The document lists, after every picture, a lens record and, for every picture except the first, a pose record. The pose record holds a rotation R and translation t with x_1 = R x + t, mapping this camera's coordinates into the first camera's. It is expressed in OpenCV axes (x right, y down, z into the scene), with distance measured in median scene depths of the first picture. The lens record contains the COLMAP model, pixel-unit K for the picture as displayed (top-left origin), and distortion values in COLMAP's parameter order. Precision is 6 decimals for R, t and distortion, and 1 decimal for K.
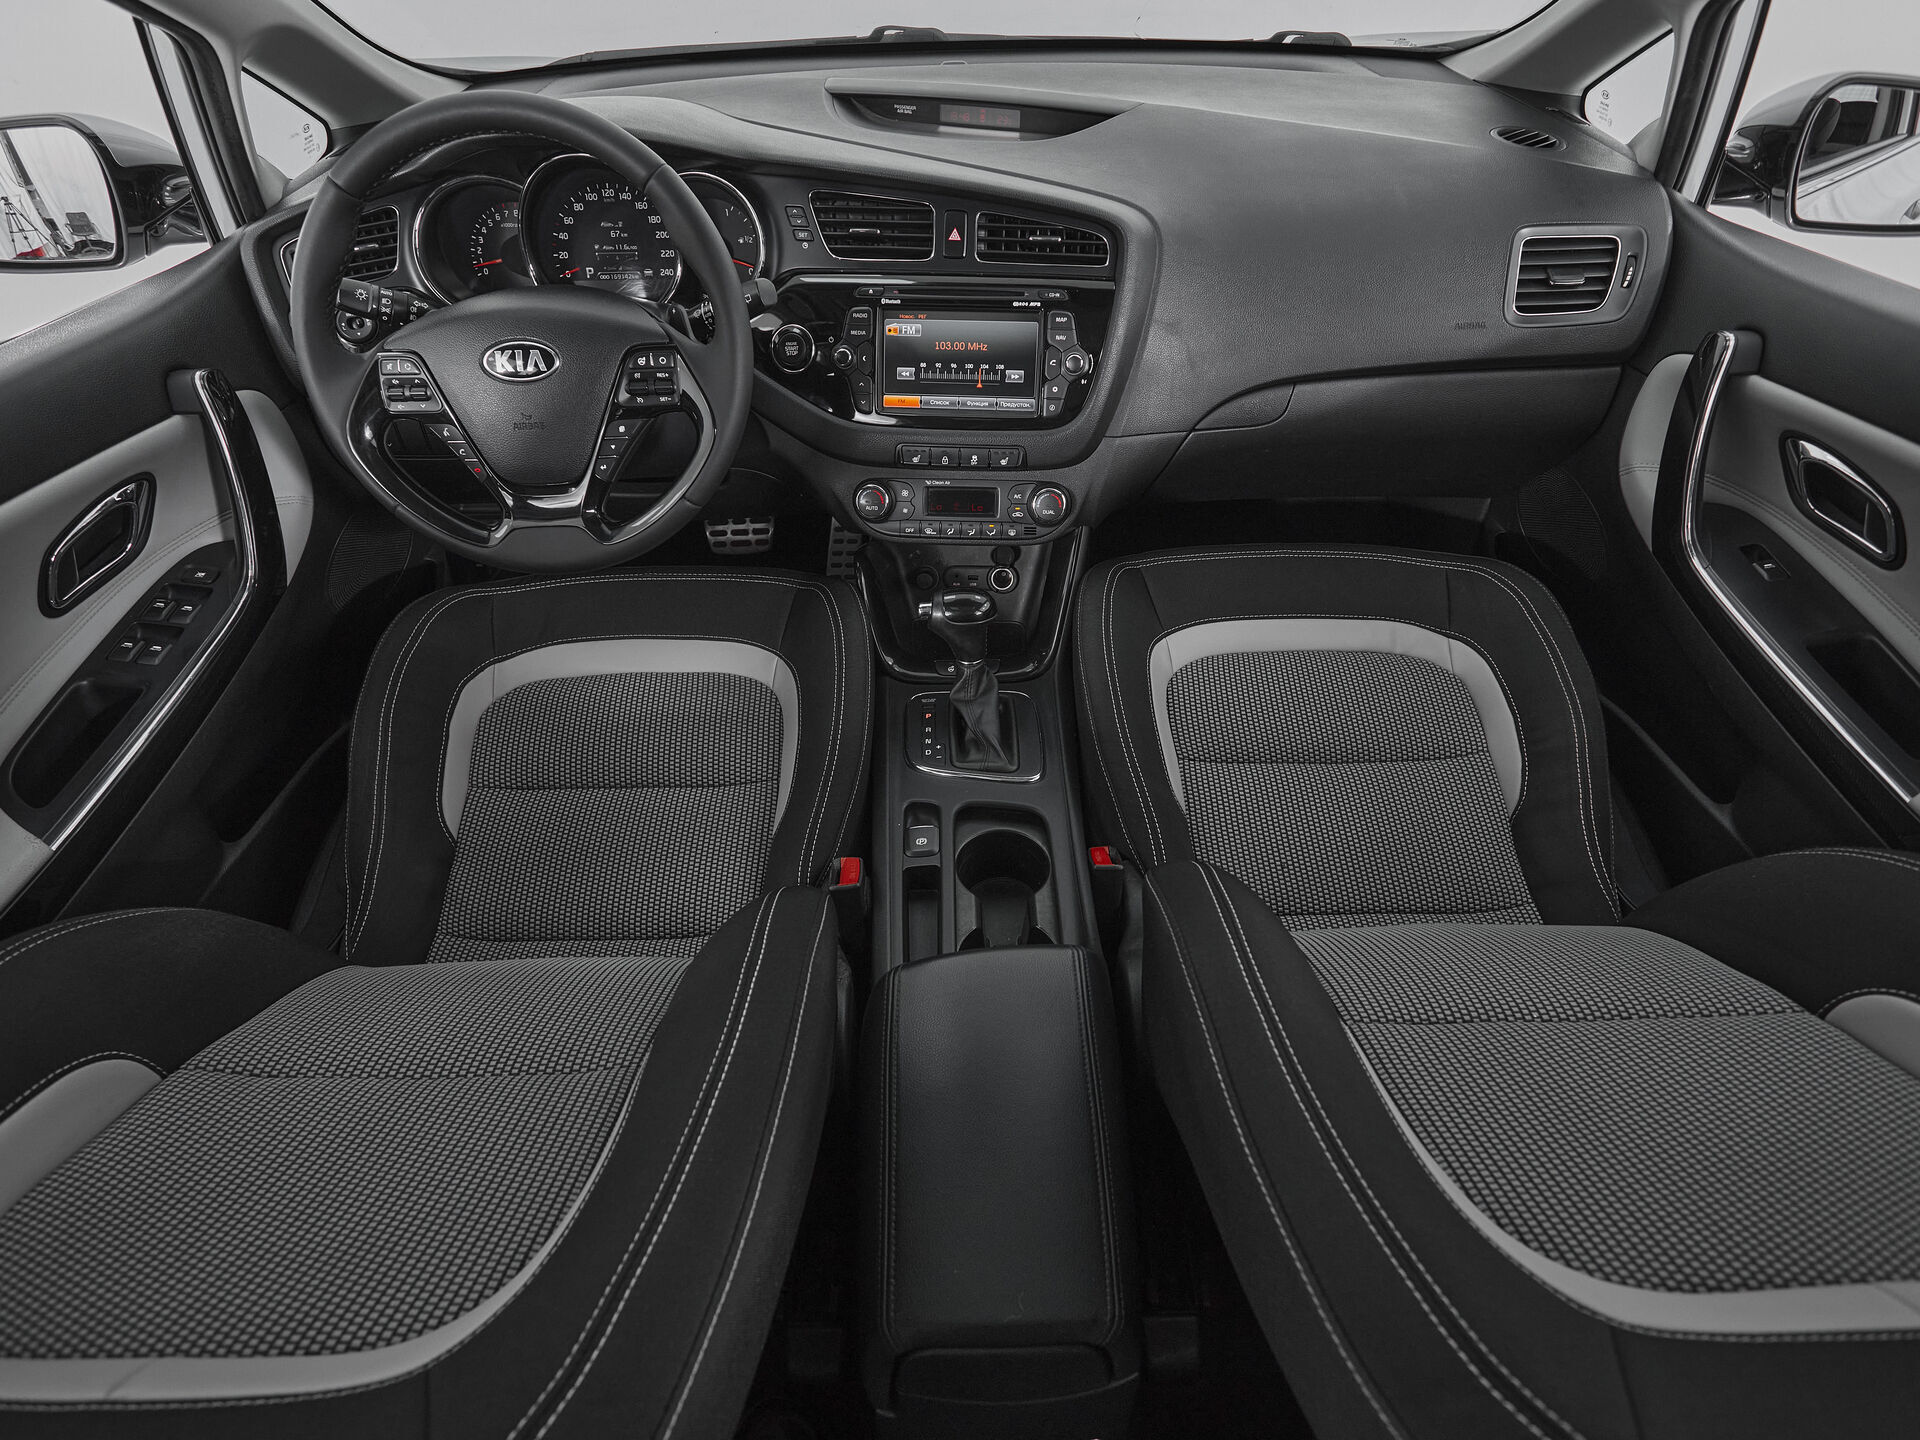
lens RADIAL K [[1013.6, 0, 953.3], [0, 1013.6, 731.9], [0, 0, 1]] dist [-0.000773, -0.000159]
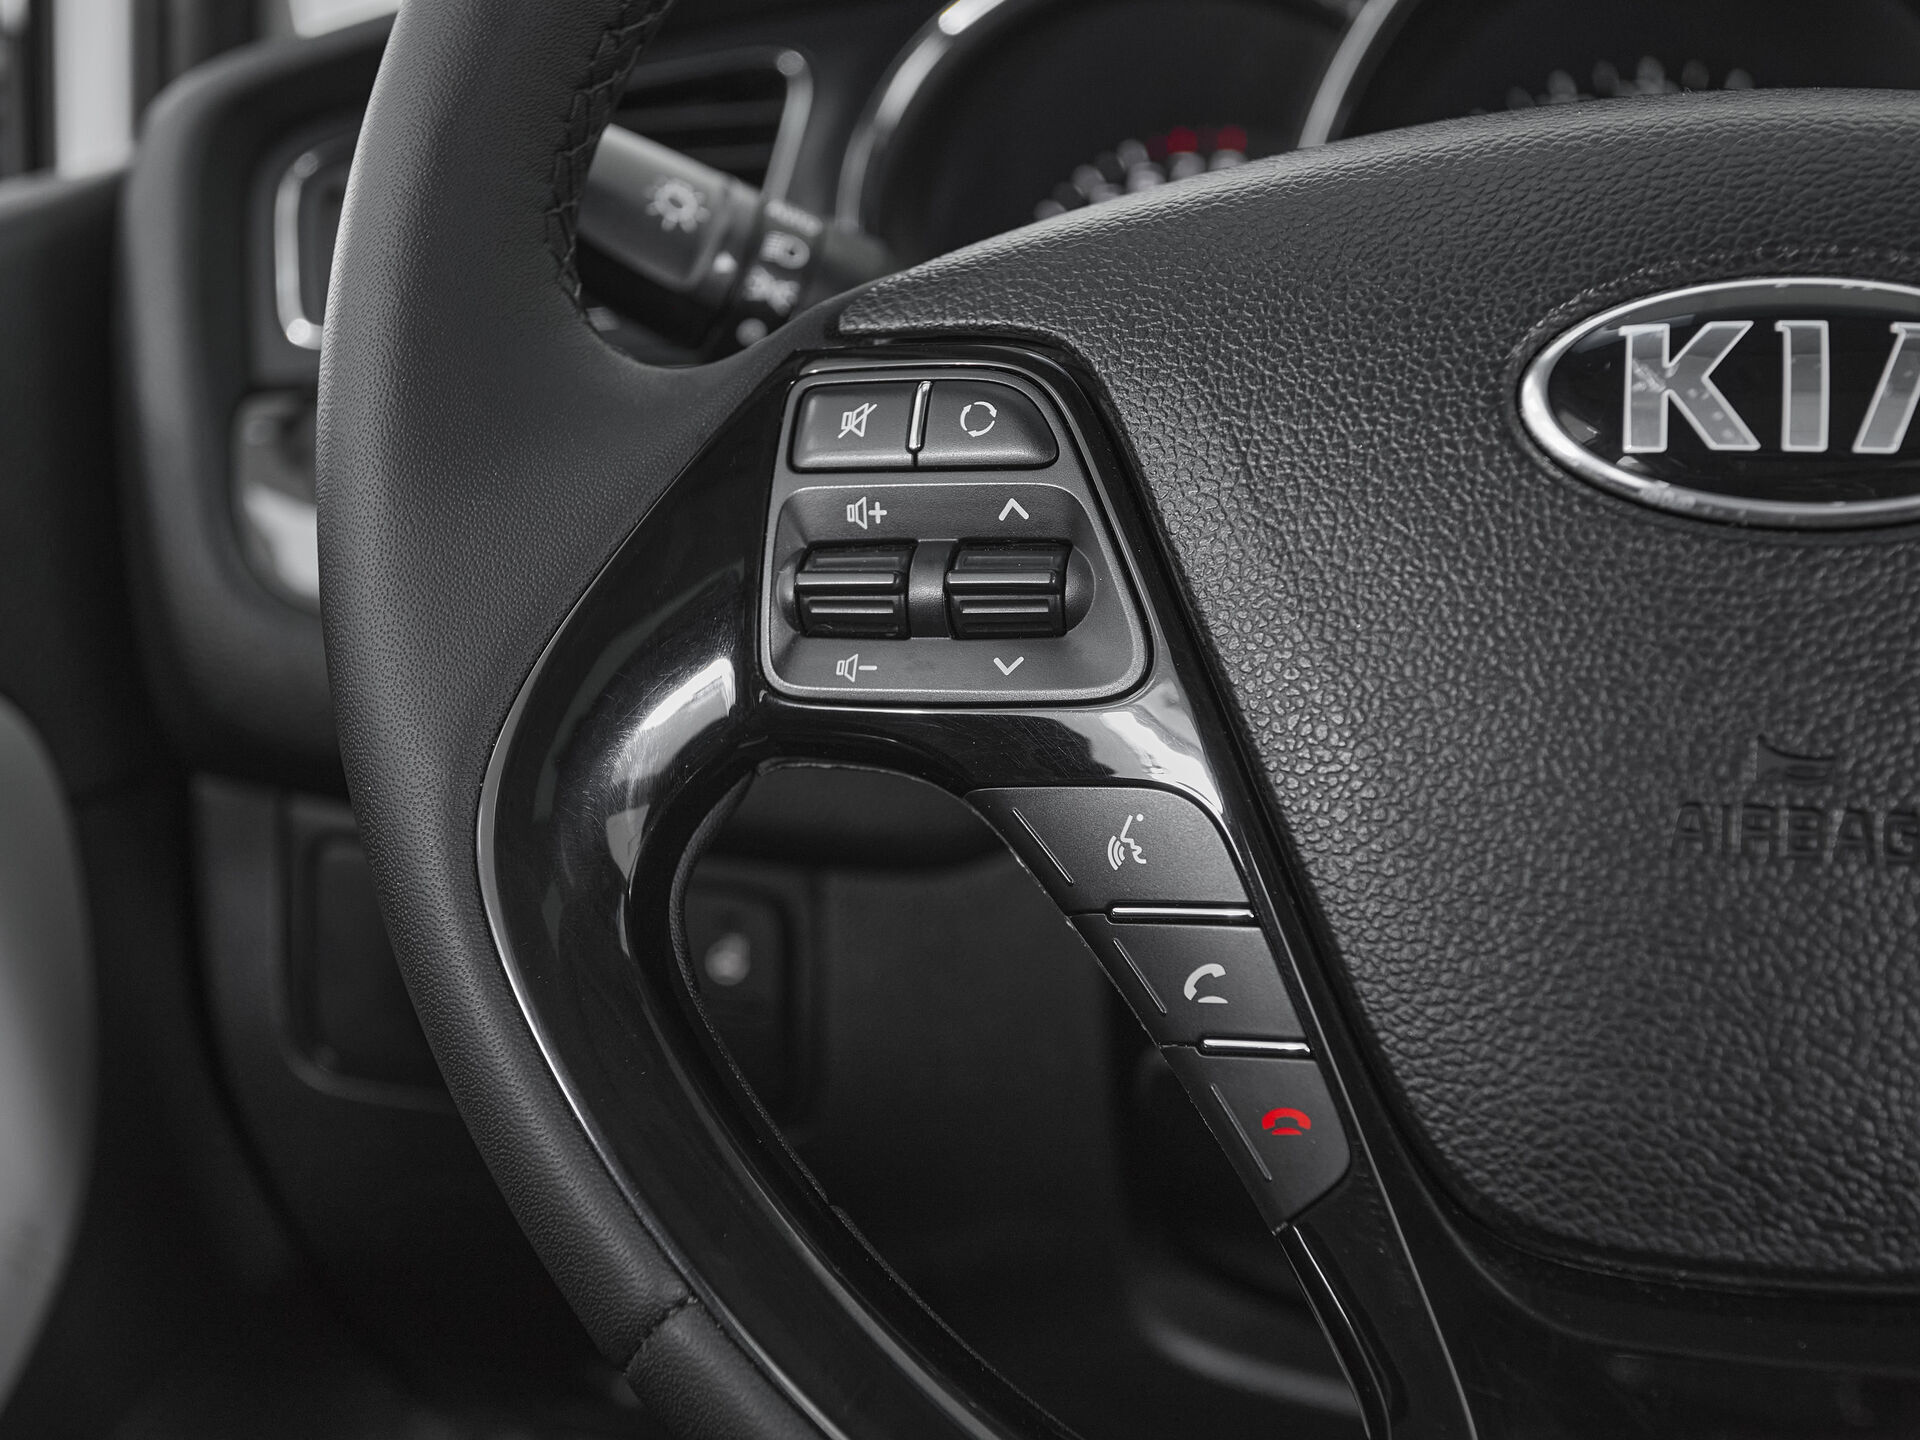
lens RADIAL K [[2566.7, 0, 933.1], [0, 2566.7, 764.2], [0, 0, 1]] dist [0.058539, 0.000000]
pose [[0.973659, 0.065260, -0.218471, -0.375042], [-0.161568, 0.873560, -0.459118, -0.112989], [0.160885, 0.482322, 0.861093, 0.567256]]
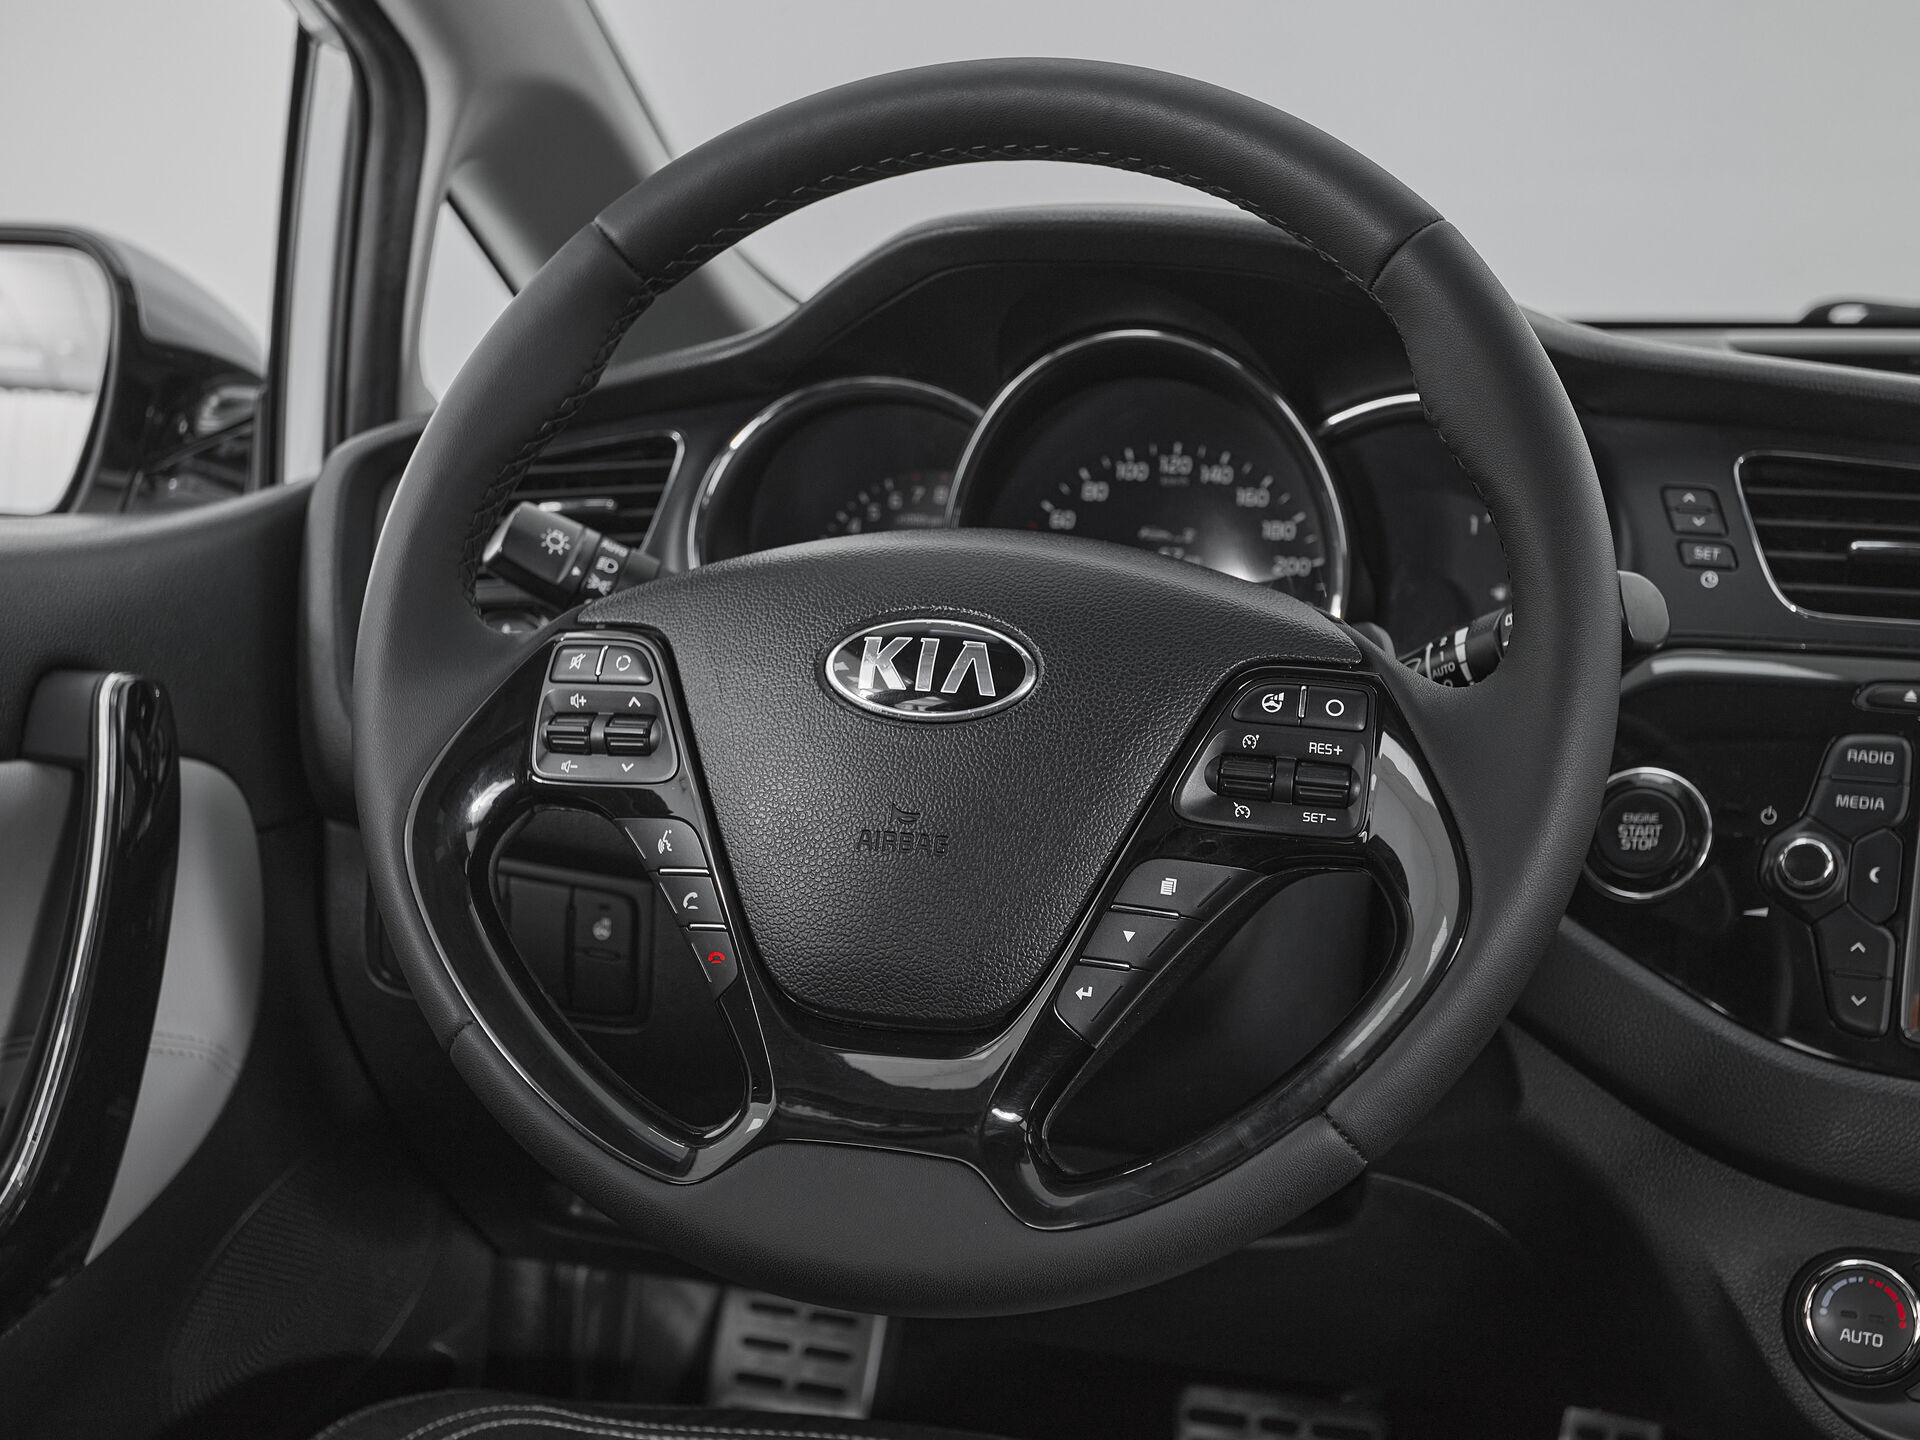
lens RADIAL K [[2447.5, 0, 930.4], [0, 2447.5, 708.0], [0, 0, 1]] dist [0.023069, 0.000000]
pose [[0.949885, 0.080116, -0.302158, -0.140896], [-0.231037, 0.831040, -0.505958, 0.054140], [0.210570, 0.550412, 0.807903, 0.271270]]
